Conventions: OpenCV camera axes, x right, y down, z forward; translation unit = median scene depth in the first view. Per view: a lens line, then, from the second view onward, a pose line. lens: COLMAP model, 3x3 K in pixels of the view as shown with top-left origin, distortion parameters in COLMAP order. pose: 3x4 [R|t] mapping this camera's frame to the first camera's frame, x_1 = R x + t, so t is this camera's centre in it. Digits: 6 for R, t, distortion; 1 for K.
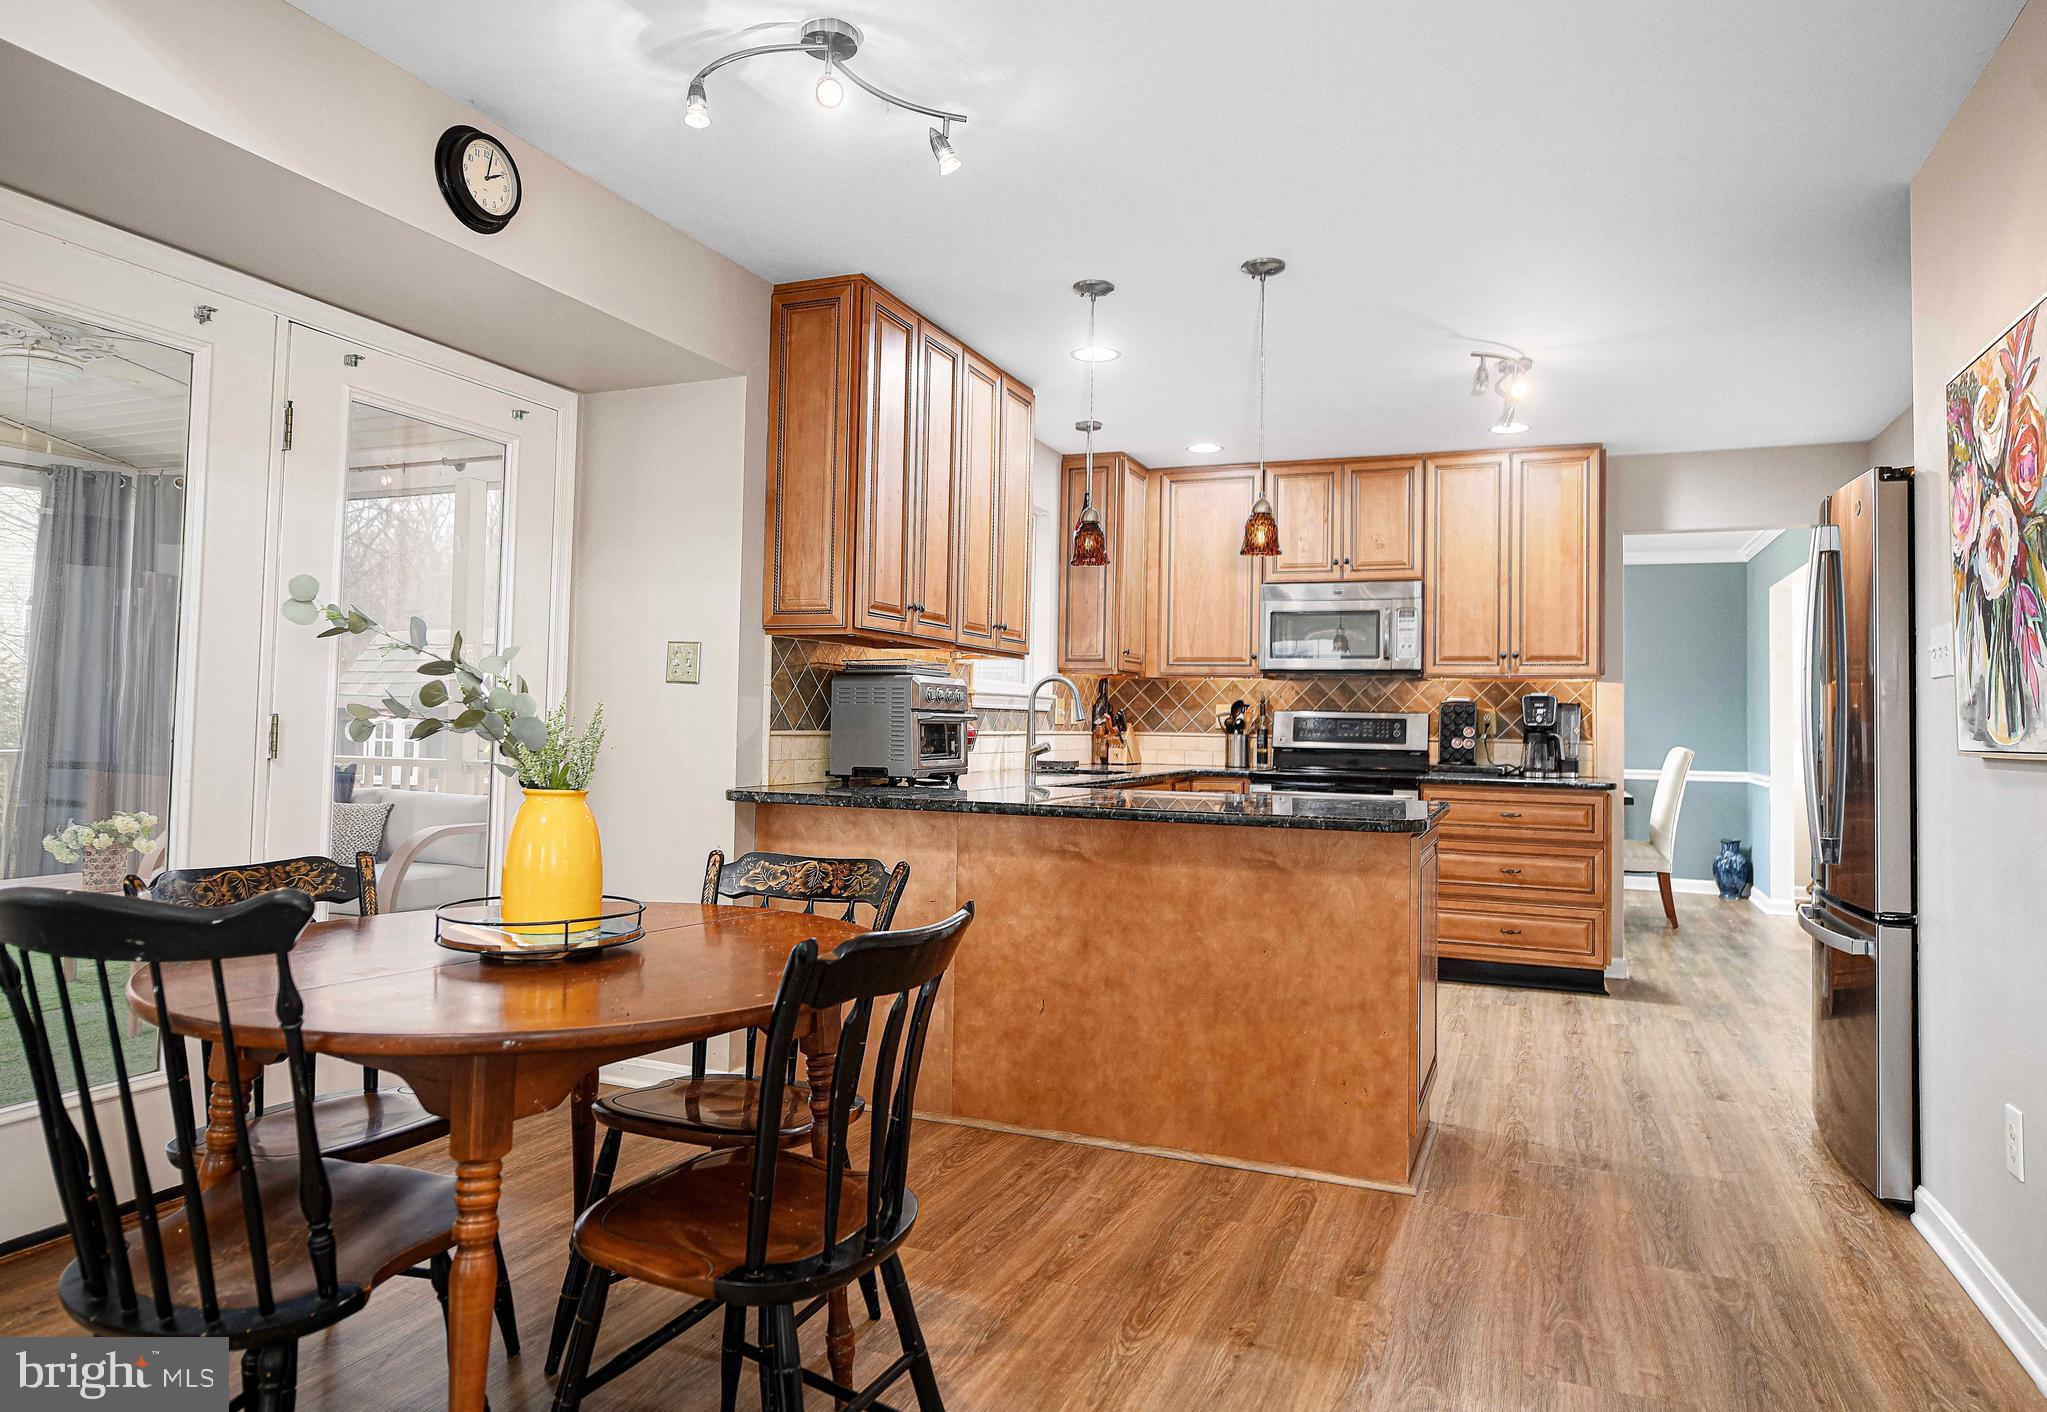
lens RADIAL K [[1278.0, 0, 995.9], [0, 1278.0, 674.0], [0, 0, 1]] dist [-0.001944, -0.000038]
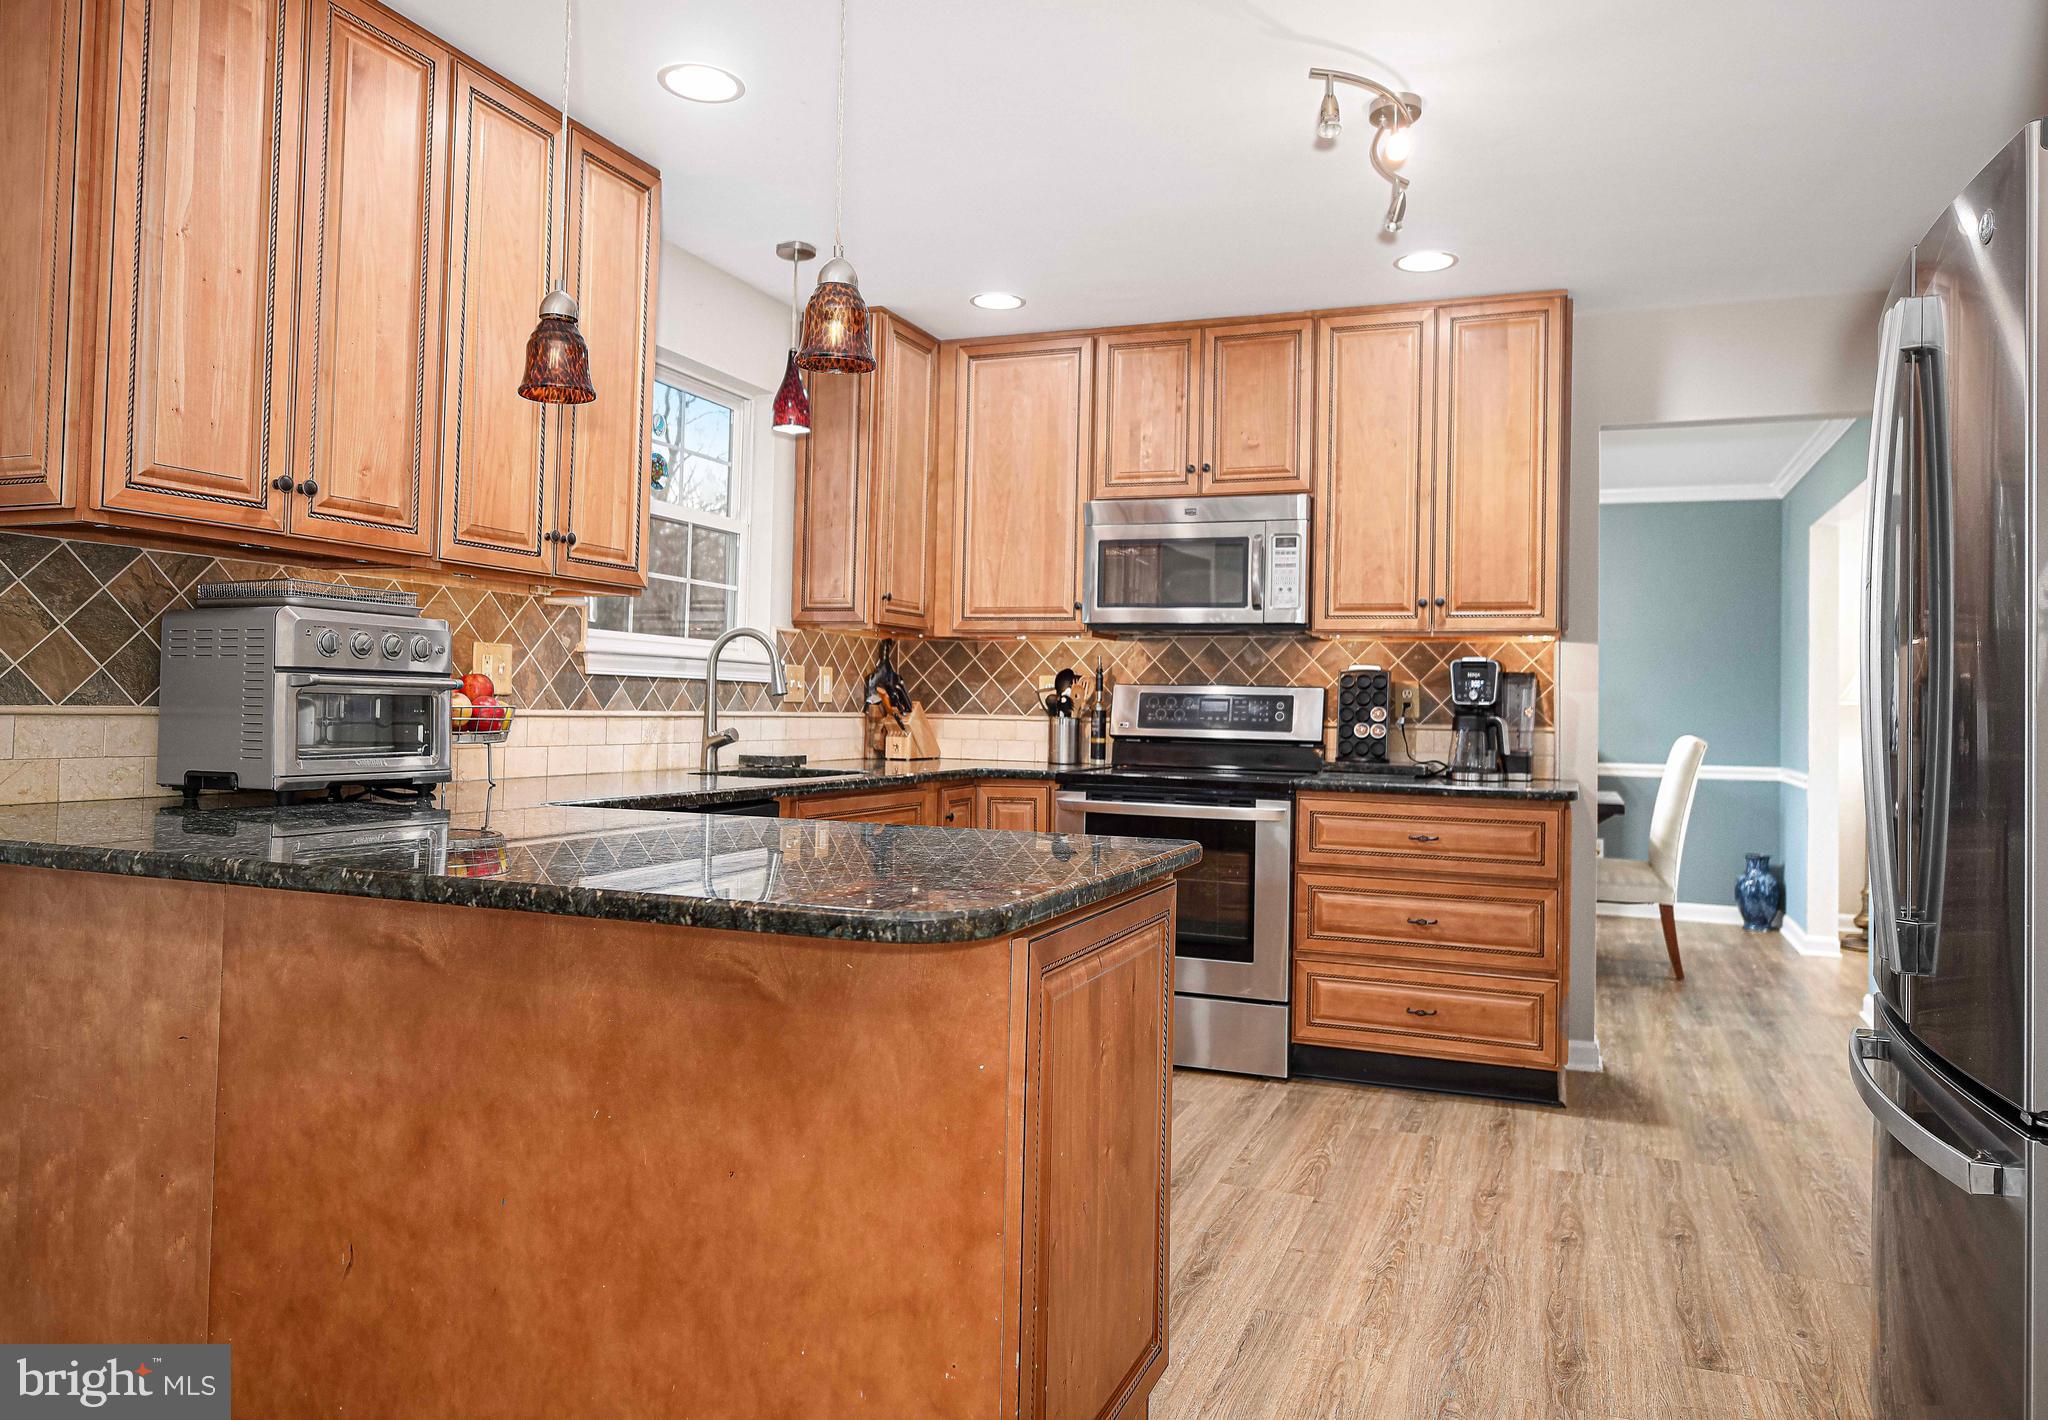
lens RADIAL K [[1402.2, 0, 1006.3], [0, 1402.2, 669.4], [0, 0, 1]] dist [0.004672, -0.003916]
pose [[0.999707, 0.002770, 0.024040, 0.170378], [-0.003040, 0.999933, 0.011194, 0.014802], [-0.024007, -0.011264, 0.999648, 0.276462]]
